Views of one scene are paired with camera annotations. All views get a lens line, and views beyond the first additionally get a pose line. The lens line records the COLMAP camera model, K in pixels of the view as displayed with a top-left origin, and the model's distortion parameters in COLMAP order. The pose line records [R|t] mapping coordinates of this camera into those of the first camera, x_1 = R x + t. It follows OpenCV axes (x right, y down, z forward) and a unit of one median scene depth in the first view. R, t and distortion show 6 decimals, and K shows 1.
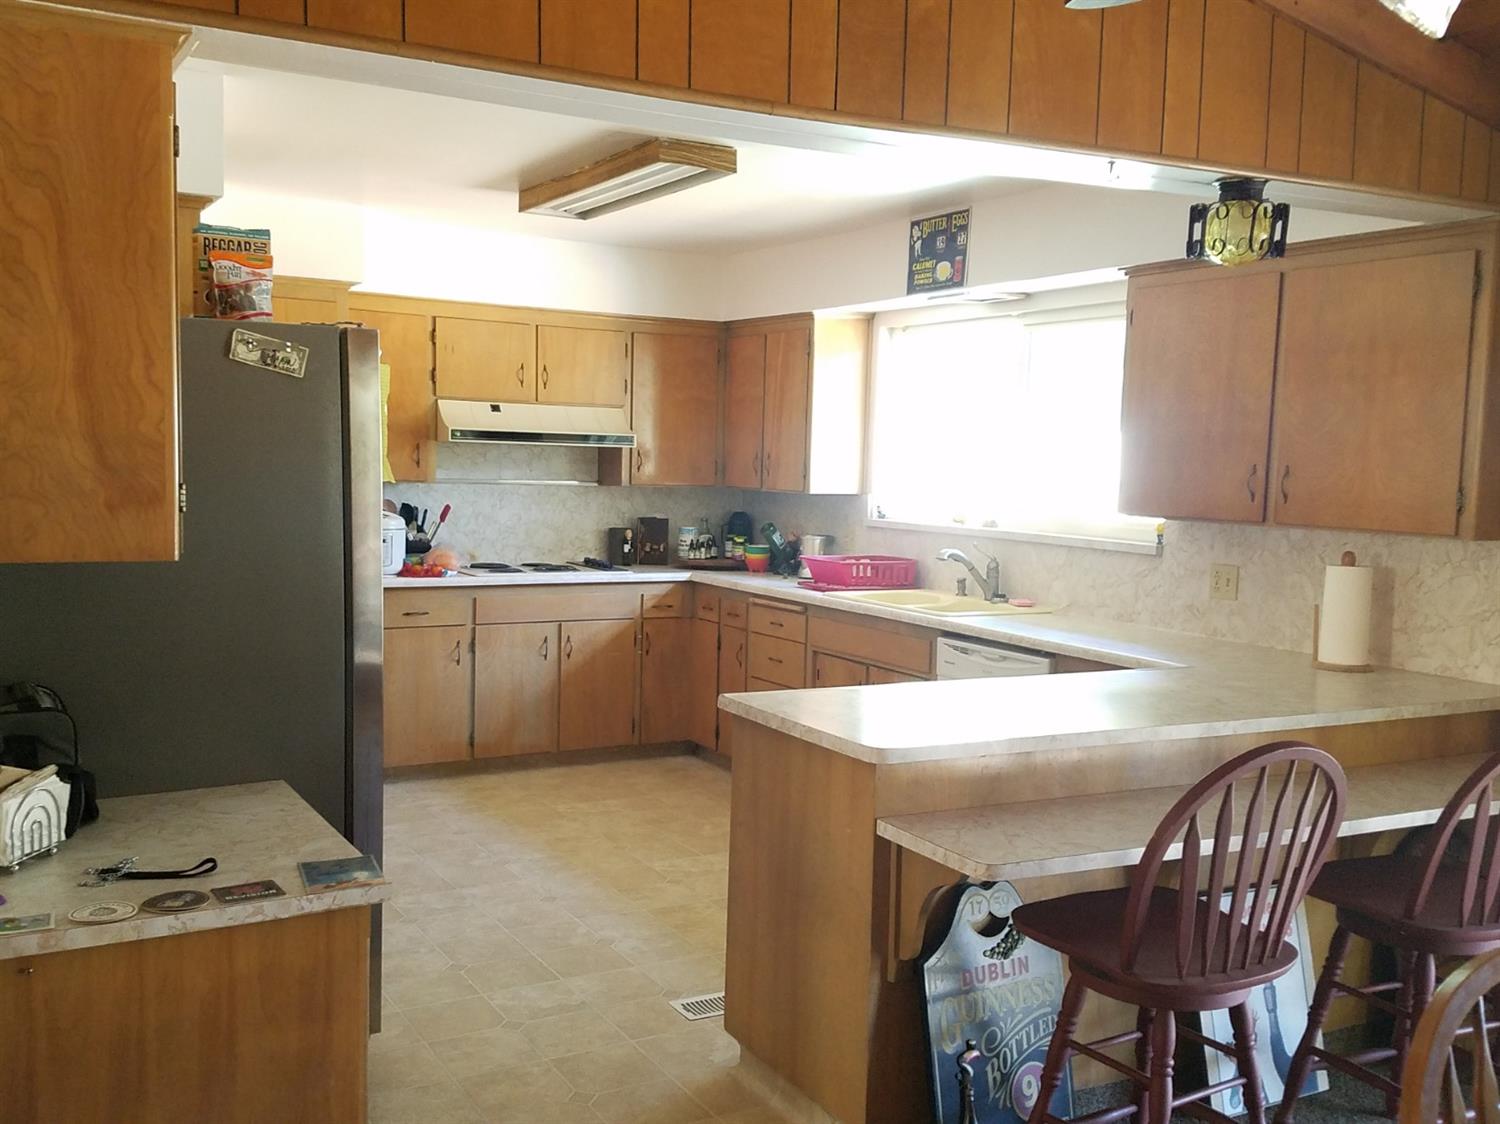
lens RADIAL K [[1492.1, 0, 740.6], [0, 1492.1, 562.9], [0, 0, 1]] dist [0.141143, 0.000000]
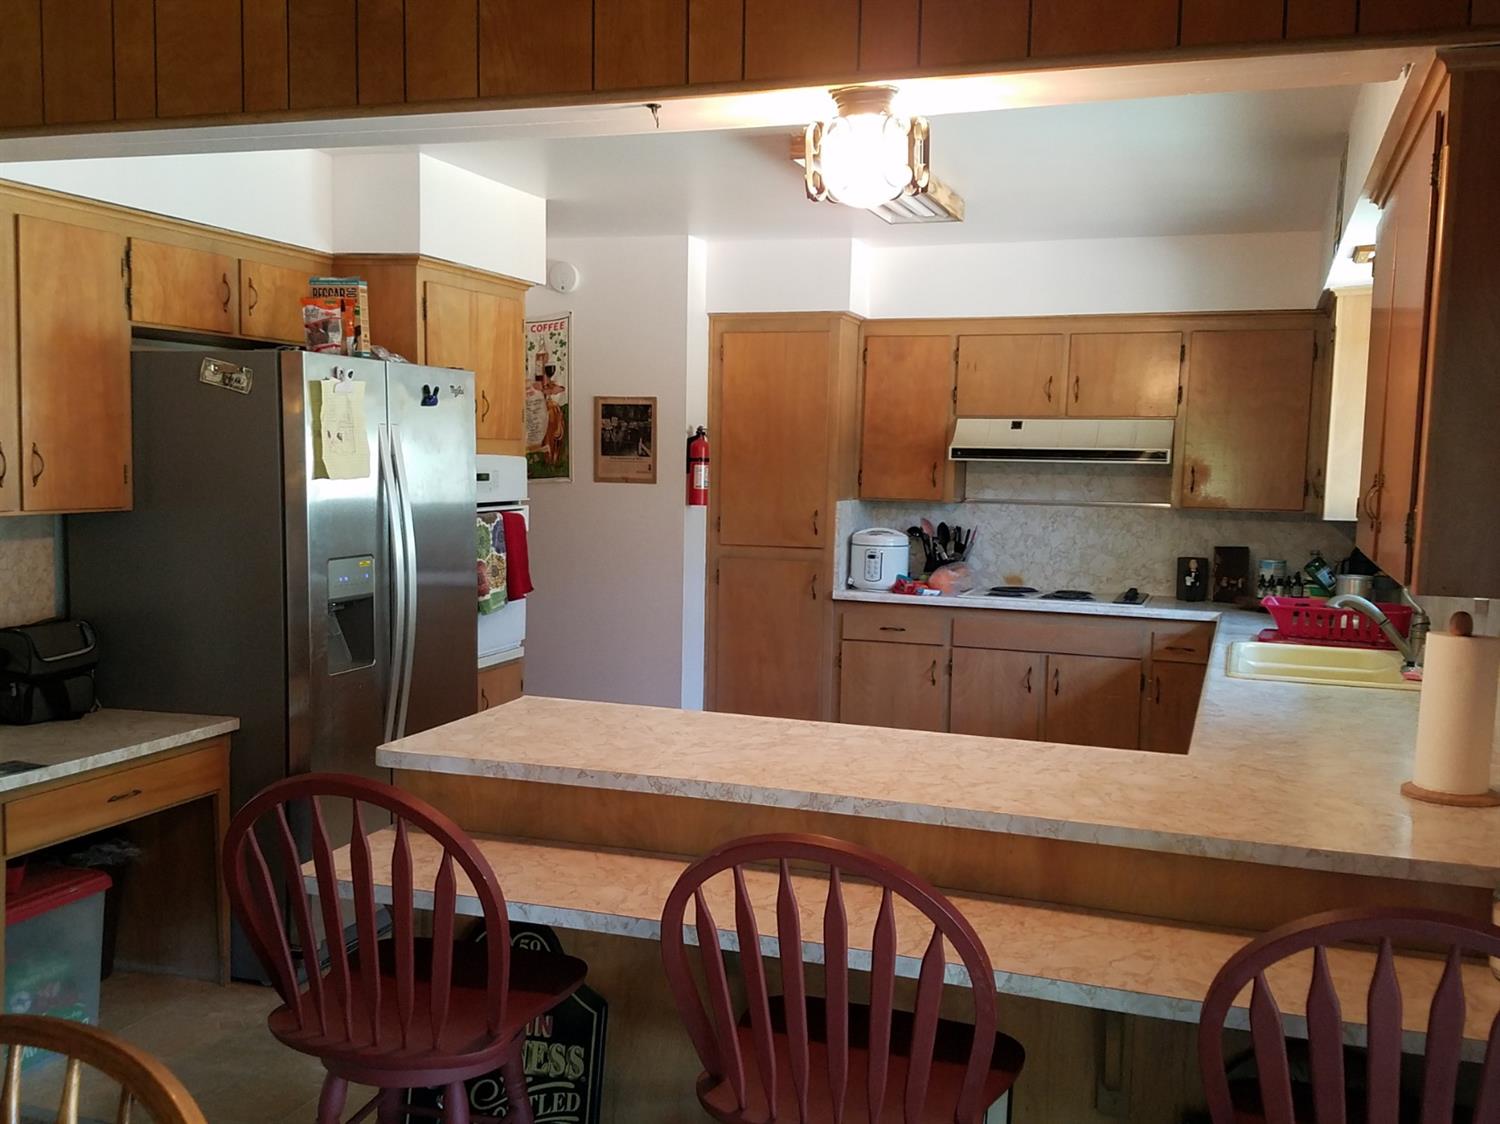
lens RADIAL K [[1492.1, 0, 735.8], [0, 1492.1, 565.3], [0, 0, 1]] dist [0.141143, 0.000000]
pose [[0.653001, 0.043197, -0.756124, 0.440033], [-0.062736, 0.998026, 0.002837, -0.005173], [0.754754, 0.045584, 0.654422, 0.237702]]
